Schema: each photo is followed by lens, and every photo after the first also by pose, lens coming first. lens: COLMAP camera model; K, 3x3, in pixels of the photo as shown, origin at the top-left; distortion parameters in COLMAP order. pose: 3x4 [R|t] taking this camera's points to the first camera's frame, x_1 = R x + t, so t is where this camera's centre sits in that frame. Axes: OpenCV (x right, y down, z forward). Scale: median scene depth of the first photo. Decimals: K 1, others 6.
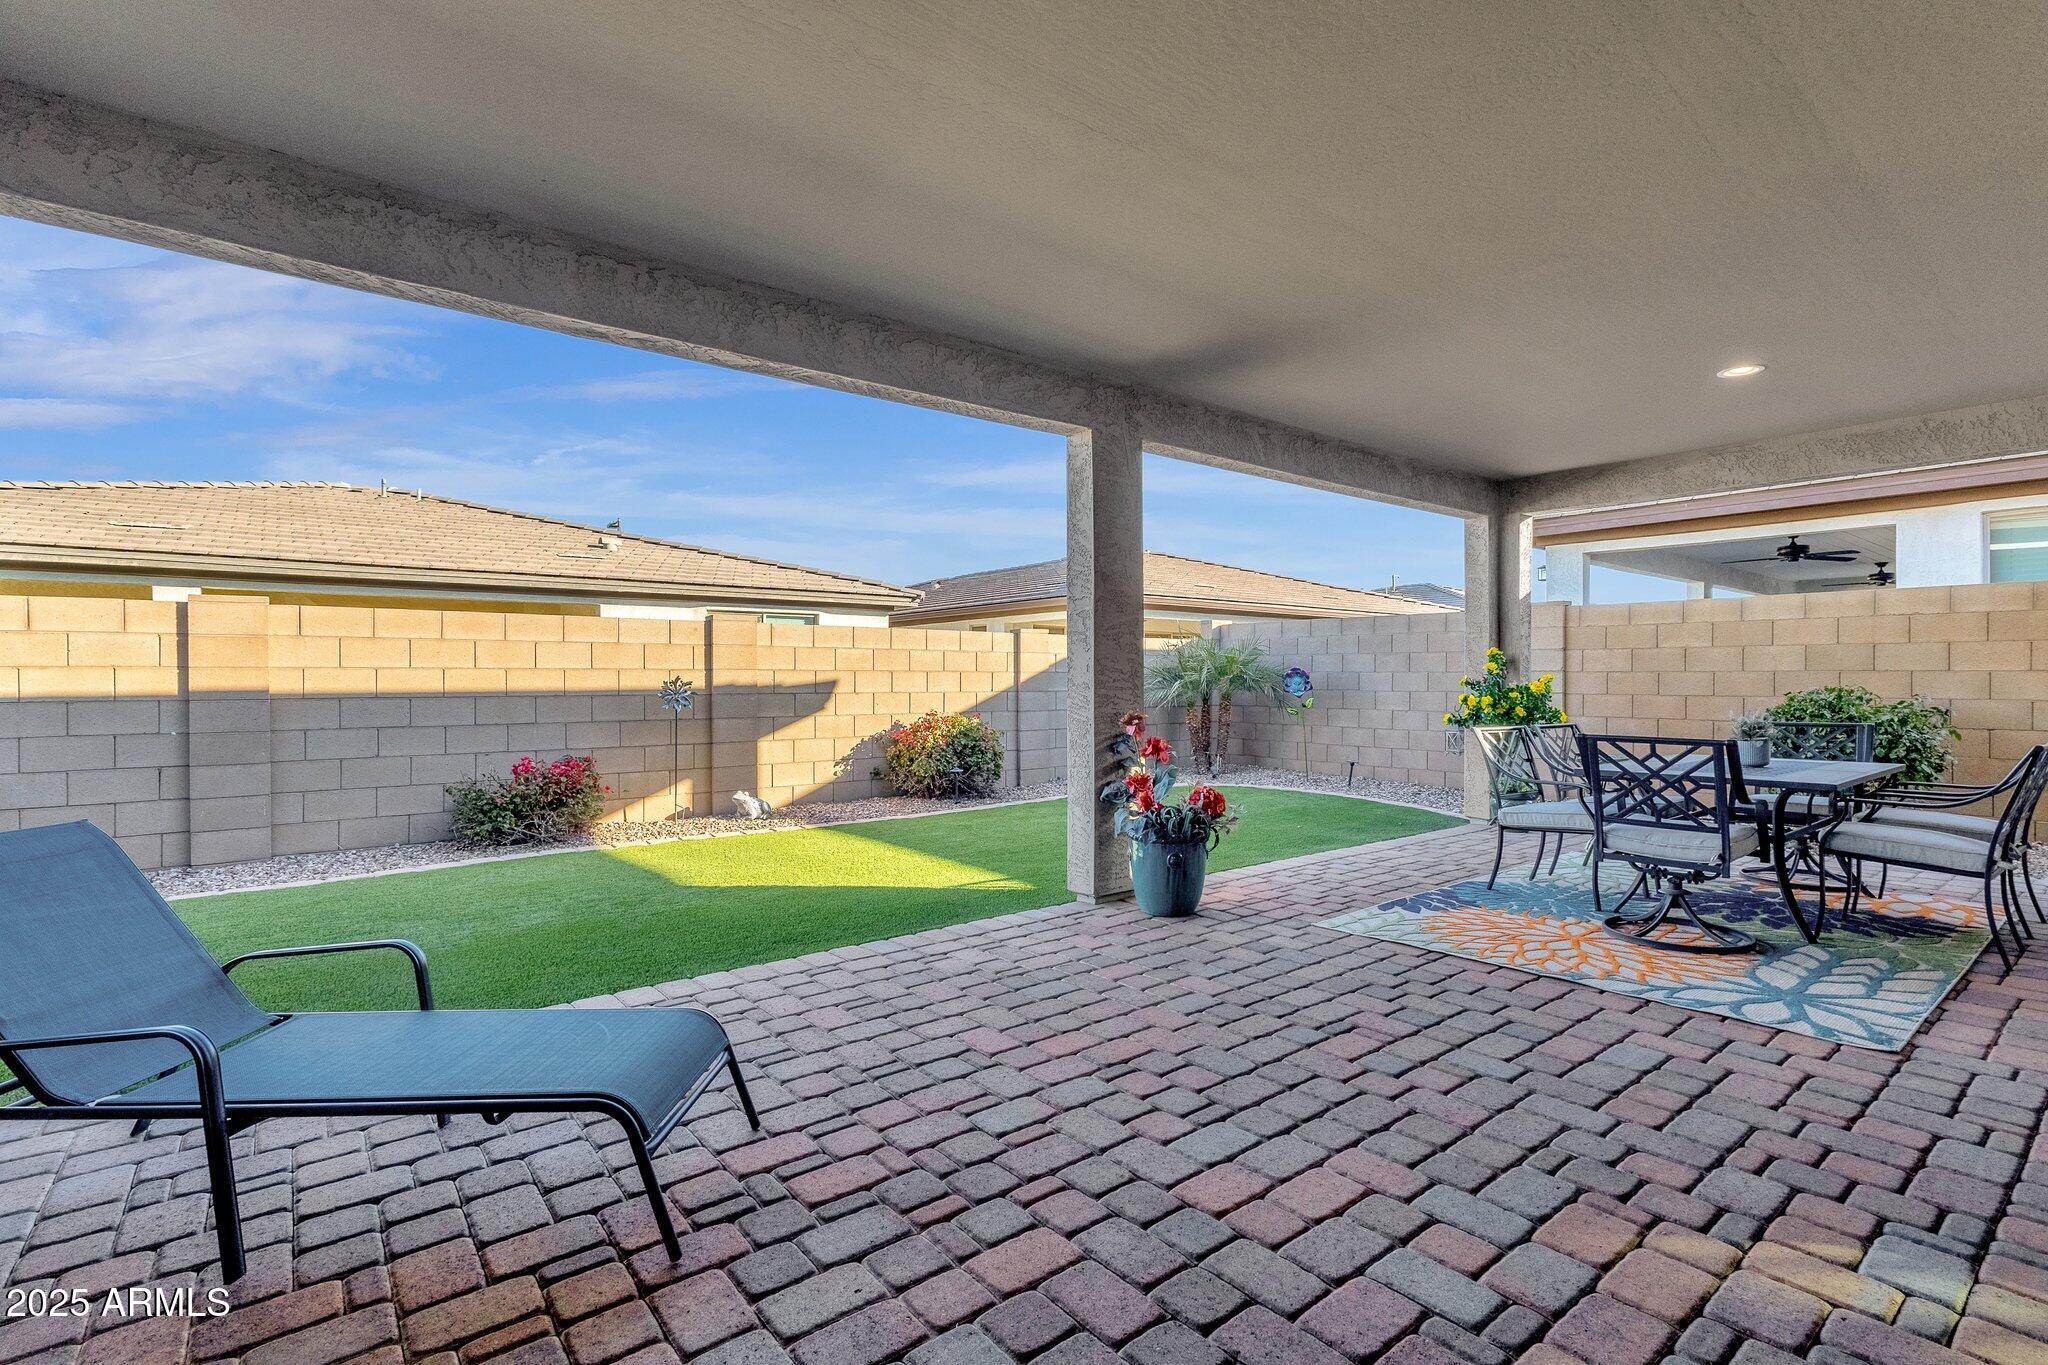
lens RADIAL K [[938.1, 0, 1076.0], [0, 938.1, 684.9], [0, 0, 1]] dist [-0.000036, 0.000082]
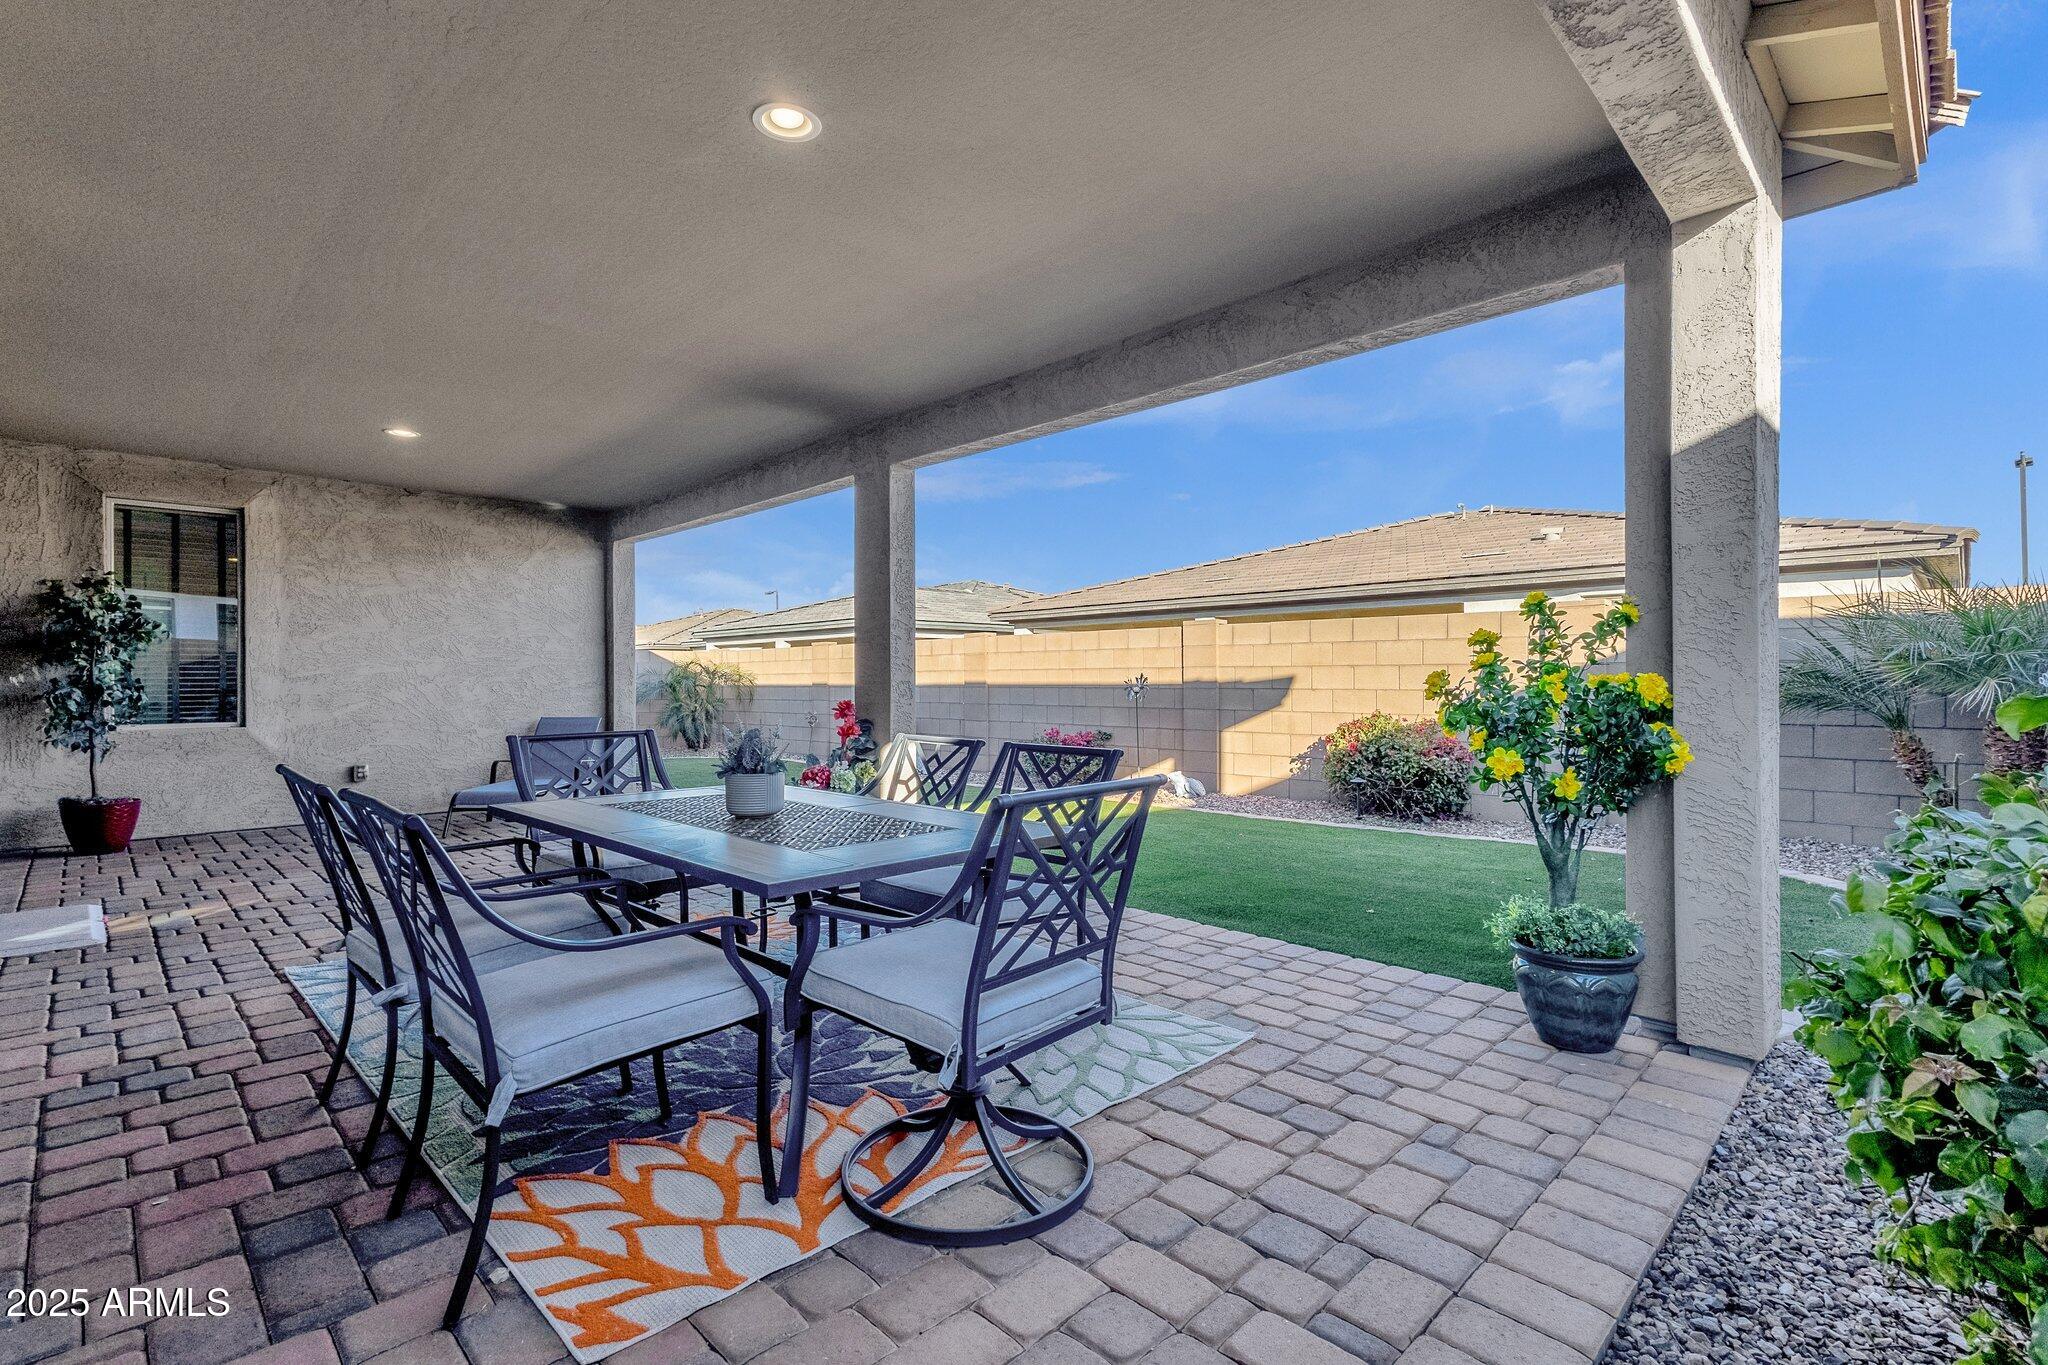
lens RADIAL K [[938.9, 0, 1018.1], [0, 938.9, 680.5], [0, 0, 1]] dist [0.001515, 0.000454]
pose [[0.085220, 0.006984, -0.996338, 0.730629], [-0.001616, 0.999975, 0.006872, -0.007359], [0.996361, 0.001024, 0.085229, 0.641649]]
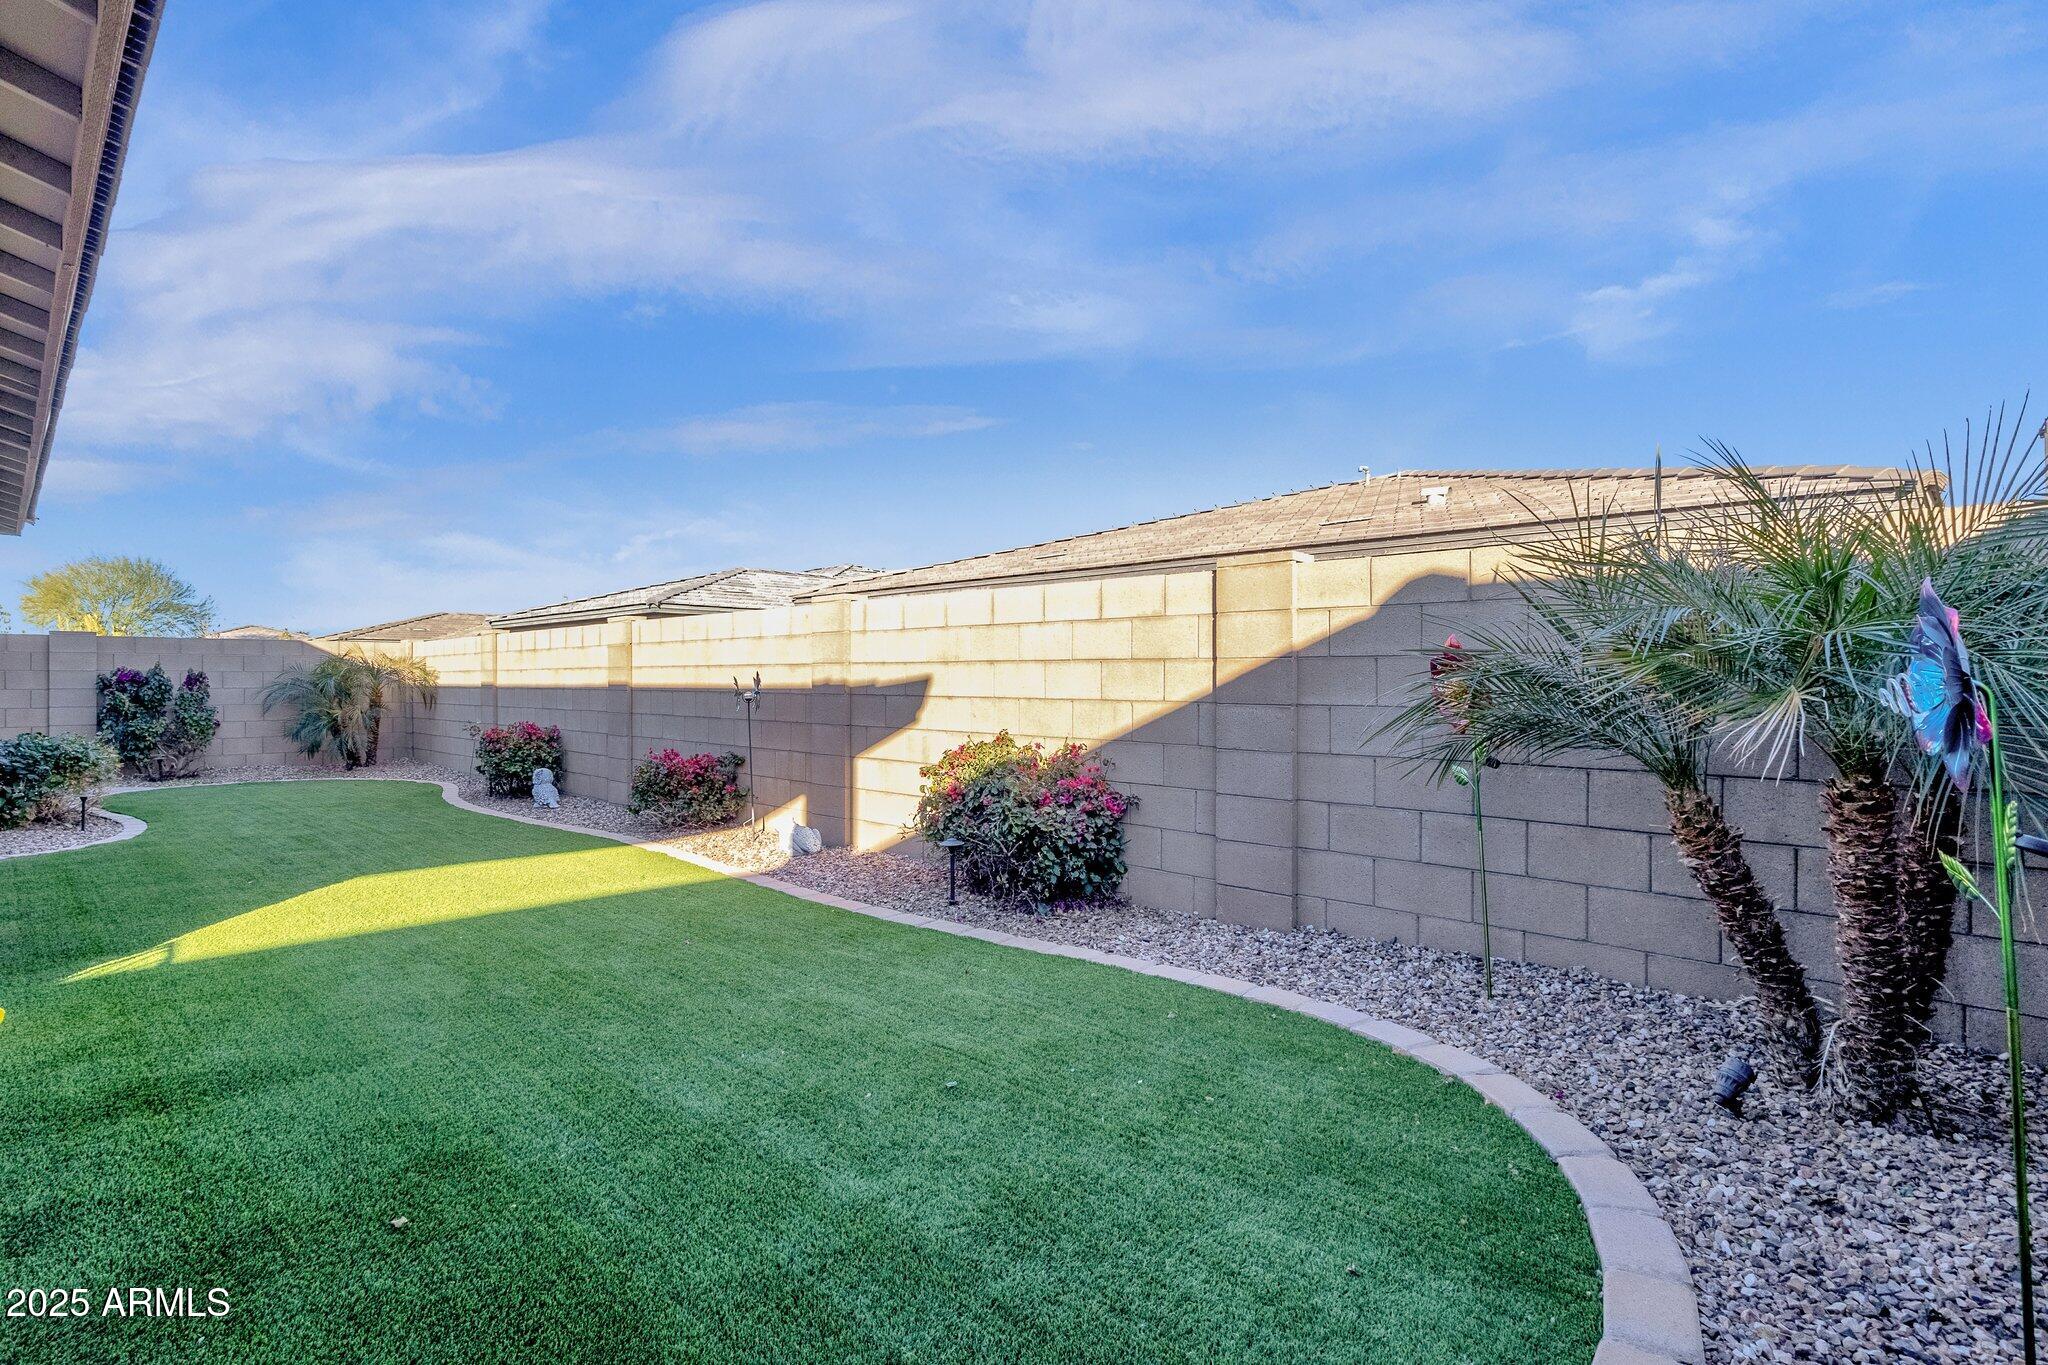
lens RADIAL K [[1068.4, 0, 971.0], [0, 1068.4, 684.2], [0, 0, 1]] dist [0.001225, 0.000219]
pose [[0.055017, 0.015415, -0.998366, 0.512283], [-0.001014, 0.999881, 0.015382, -0.011958], [0.998485, 0.000166, 0.055026, 1.013884]]
